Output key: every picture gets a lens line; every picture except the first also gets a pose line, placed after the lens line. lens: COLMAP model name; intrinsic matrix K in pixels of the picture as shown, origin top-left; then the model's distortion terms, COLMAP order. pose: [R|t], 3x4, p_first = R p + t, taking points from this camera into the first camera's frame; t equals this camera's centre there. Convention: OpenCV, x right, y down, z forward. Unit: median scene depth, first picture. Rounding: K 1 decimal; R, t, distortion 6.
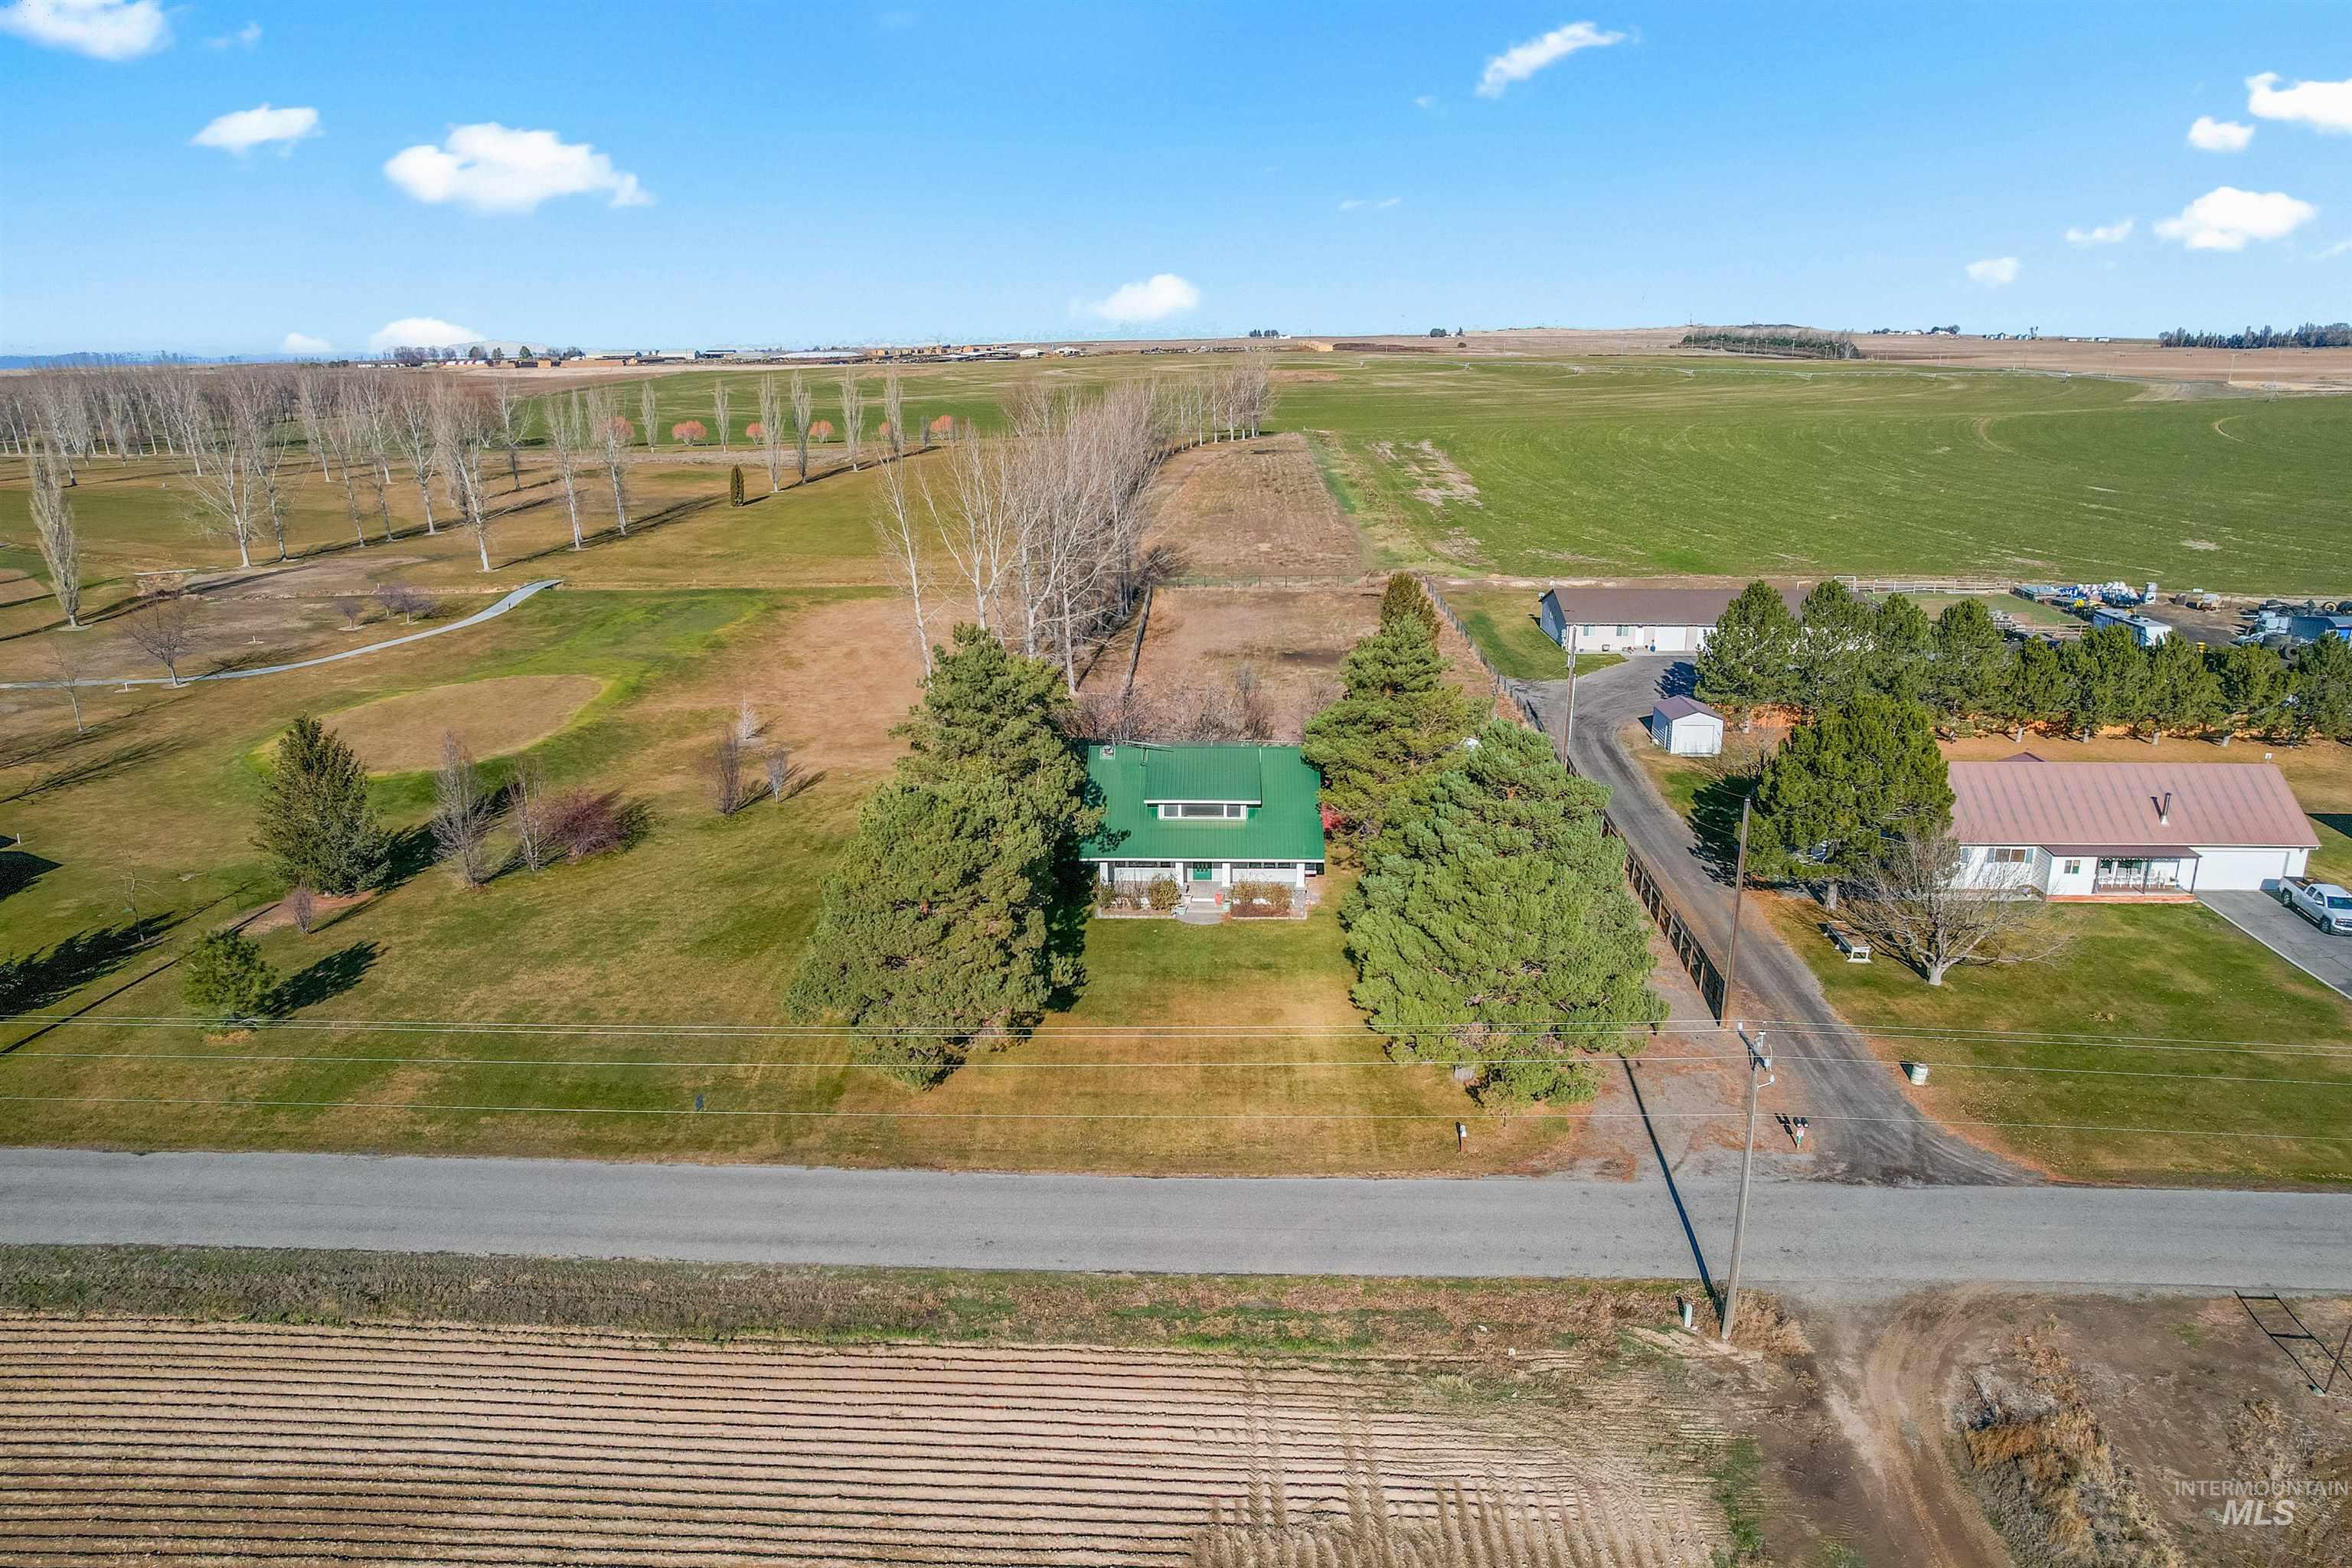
lens RADIAL K [[1533.2, 0, 1176.0], [0, 1533.2, 784.0], [0, 0, 1]] dist [-0.073496, 0.051496]
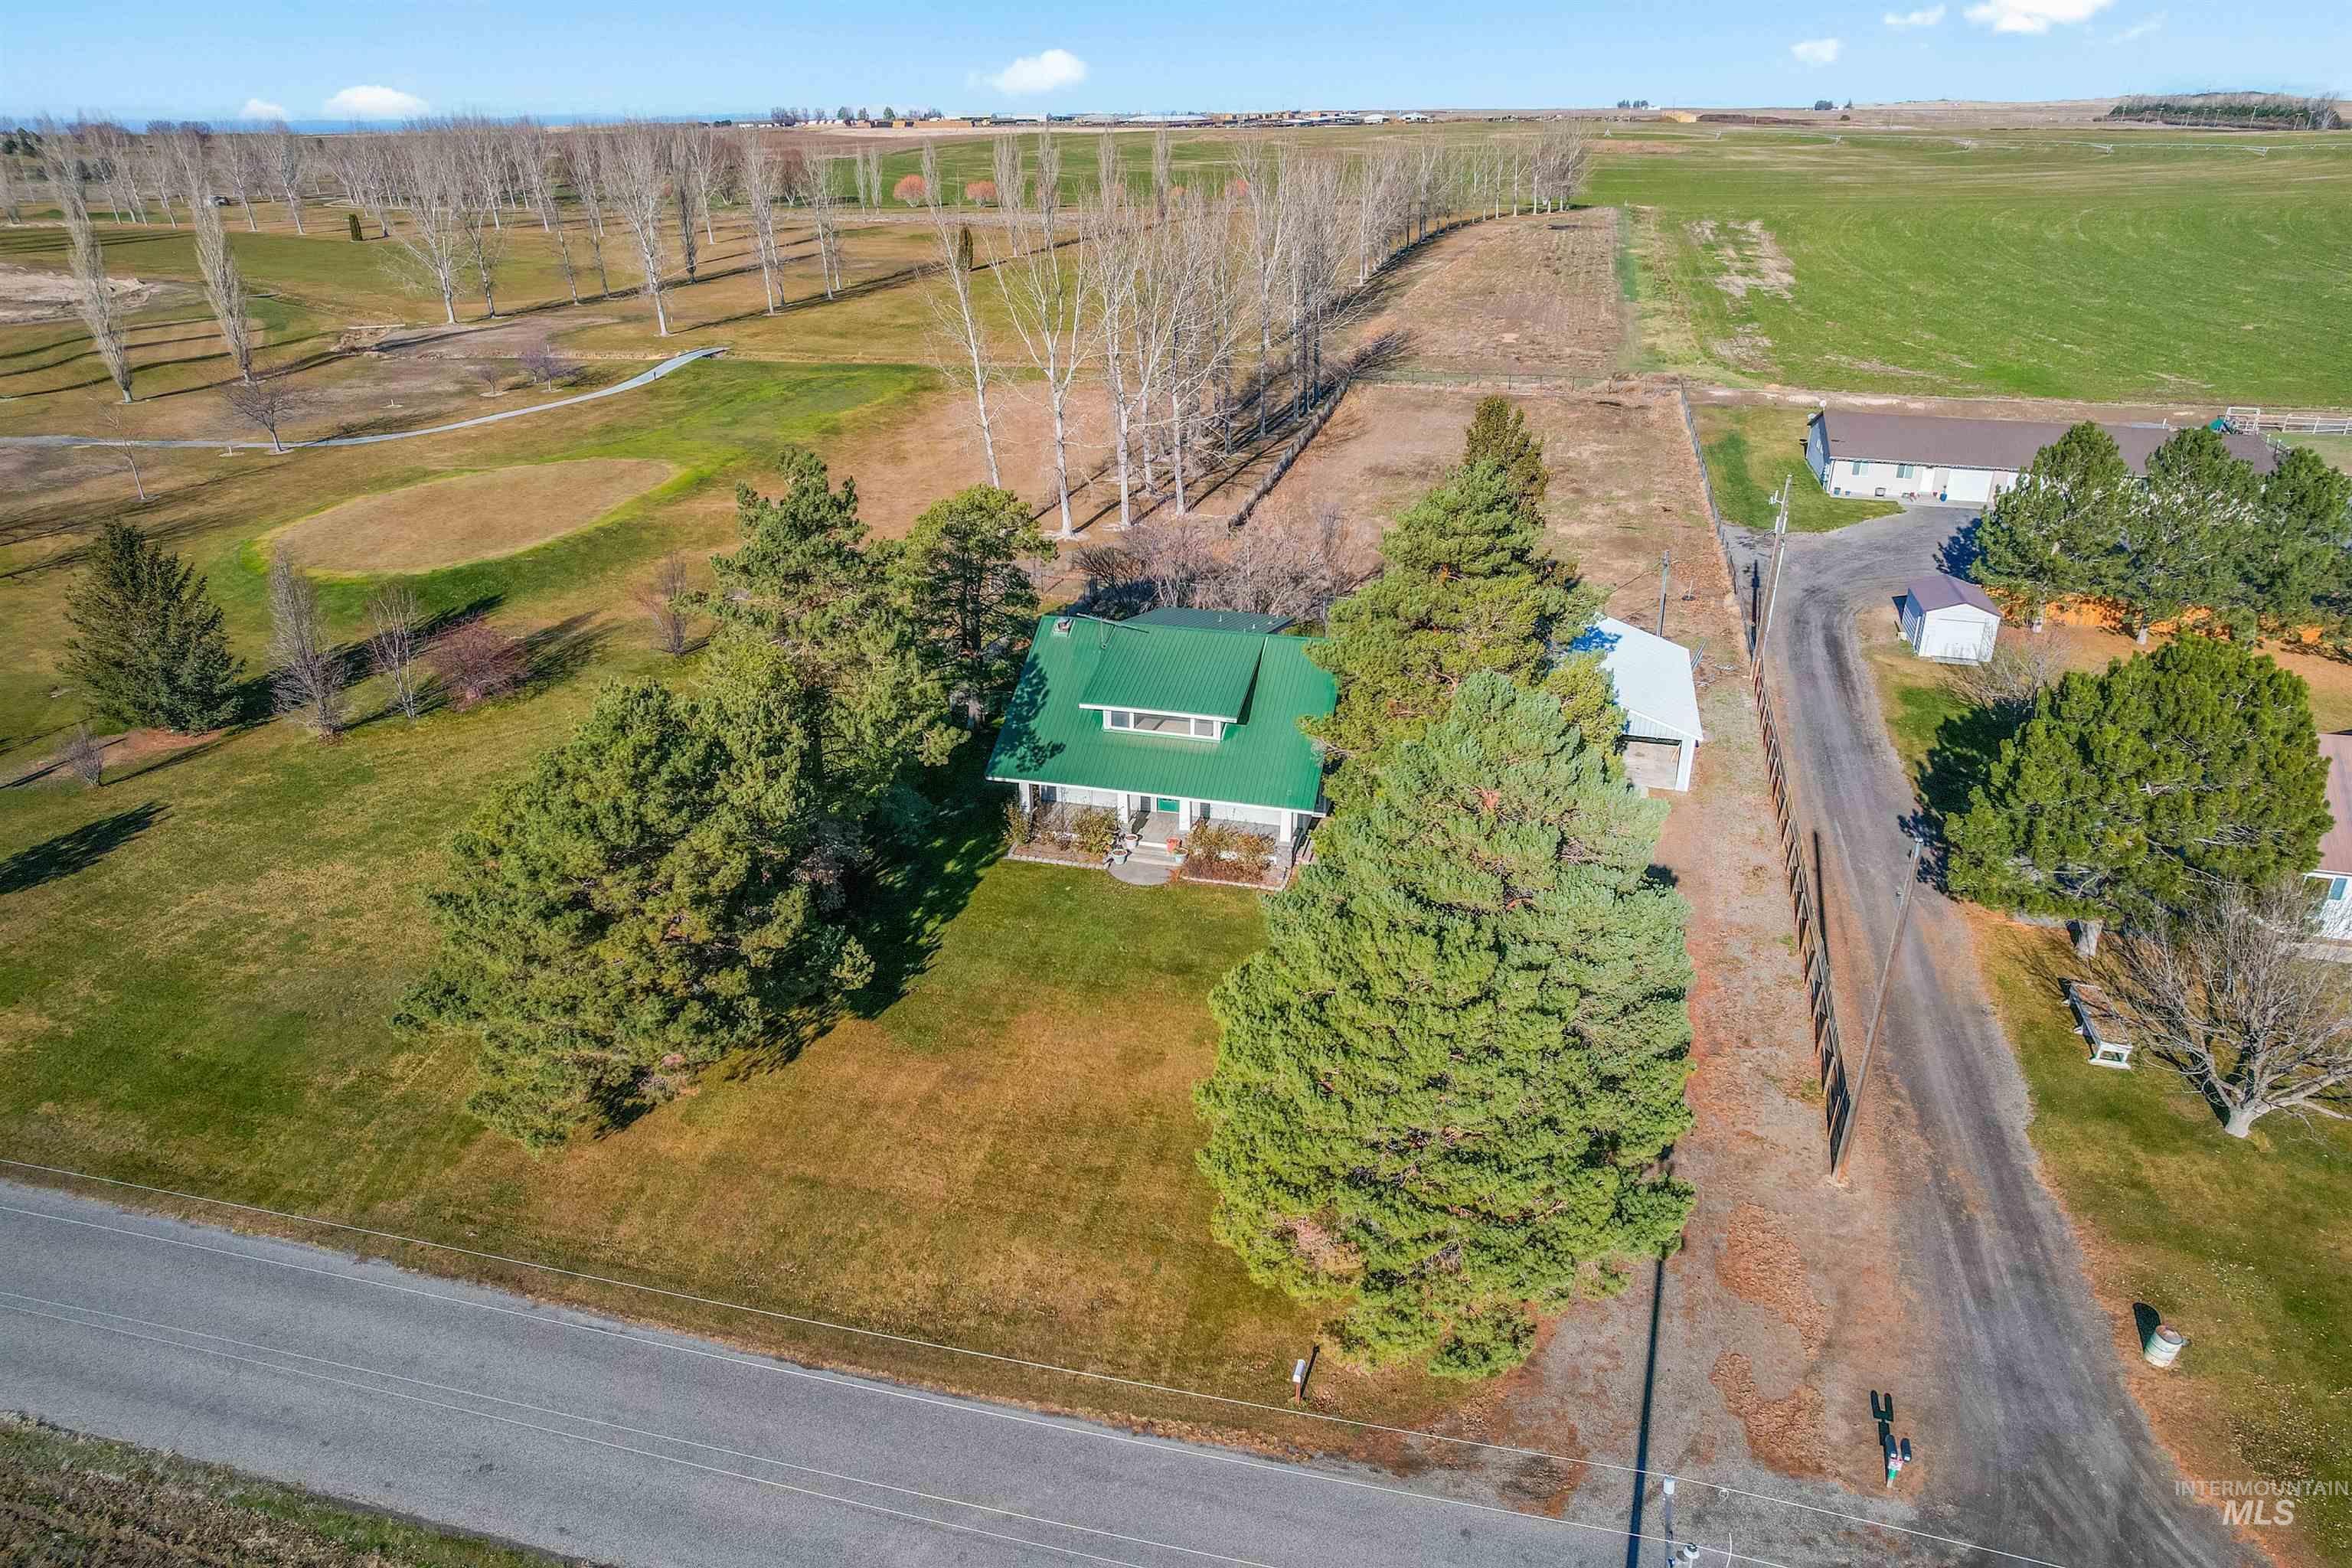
lens RADIAL K [[1493.9, 0, 1181.2], [0, 1493.9, 777.4], [0, 0, 1]] dist [-0.091170, 0.080718]
pose [[0.976639, 0.092746, -0.193839, 0.108661], [-0.063796, 0.986534, 0.150600, -0.042098], [0.205197, -0.134716, 0.969405, 0.209680]]
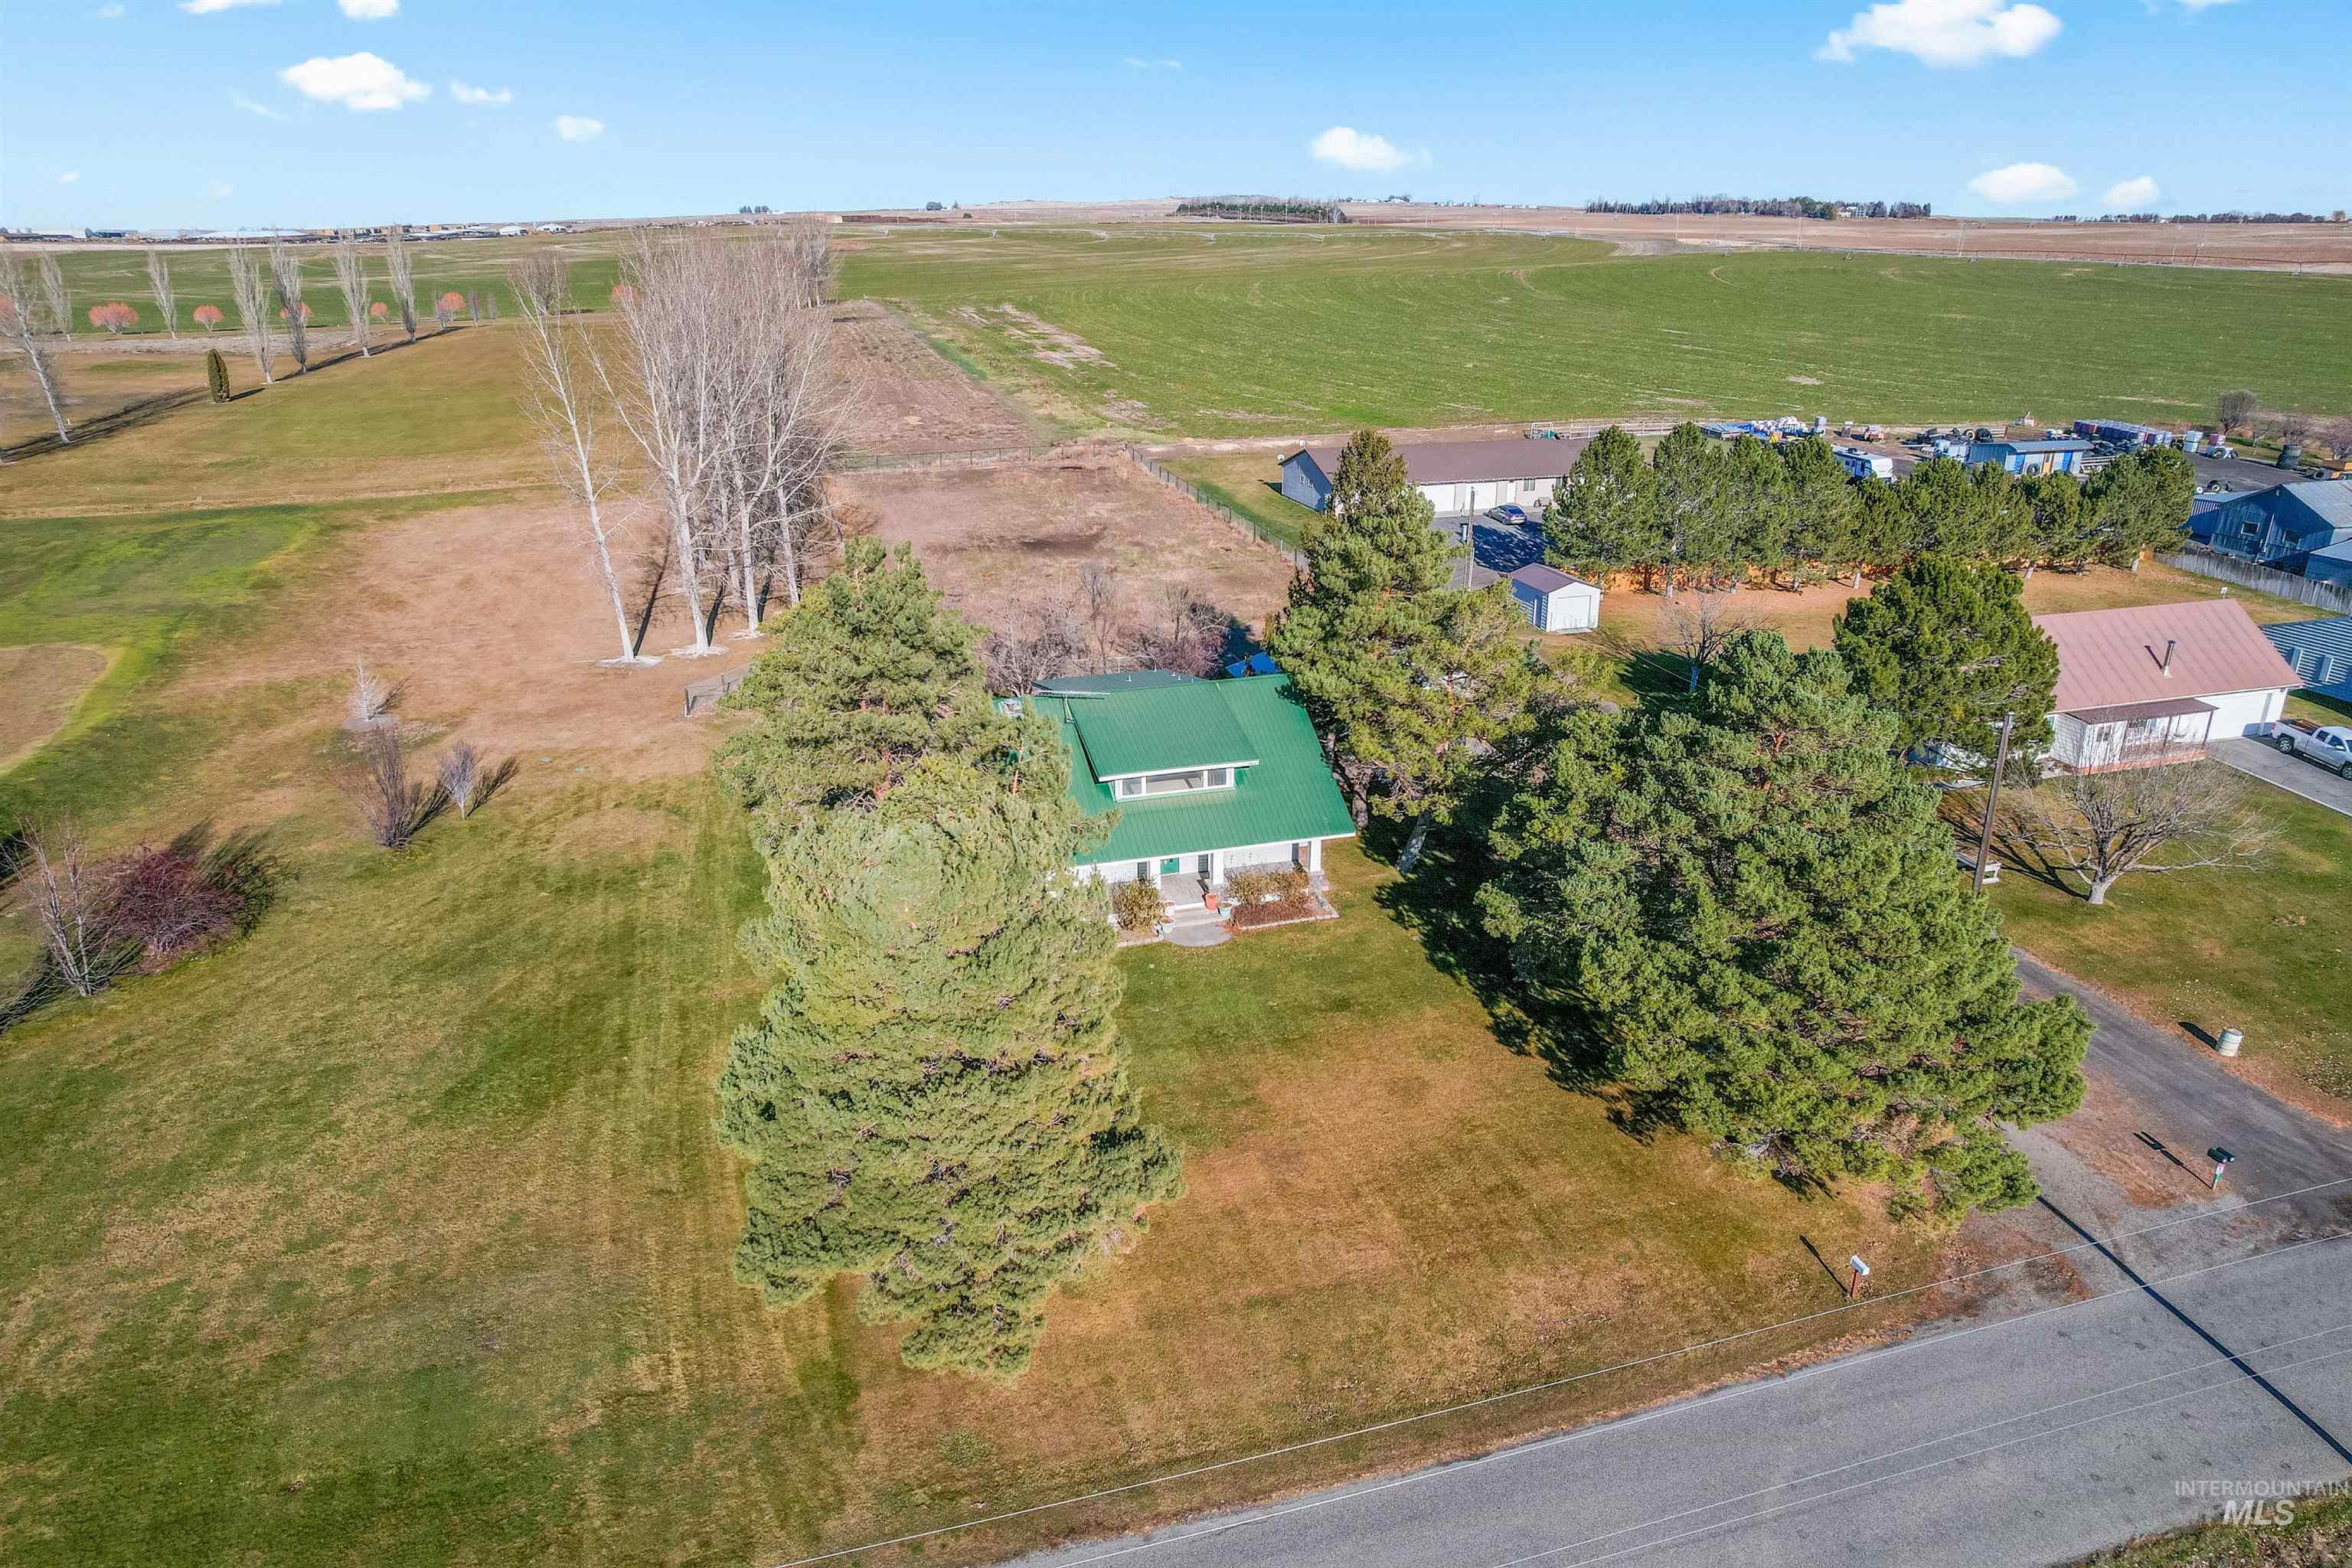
lens RADIAL K [[1493.9, 0, 1181.2], [0, 1493.9, 777.4], [0, 0, 1]] dist [-0.091170, 0.080718]
pose [[0.949938, -0.111333, 0.291928, -0.119256], [0.087118, 0.991685, 0.094718, -0.032748], [-0.300046, -0.064544, 0.951739, 0.228260]]
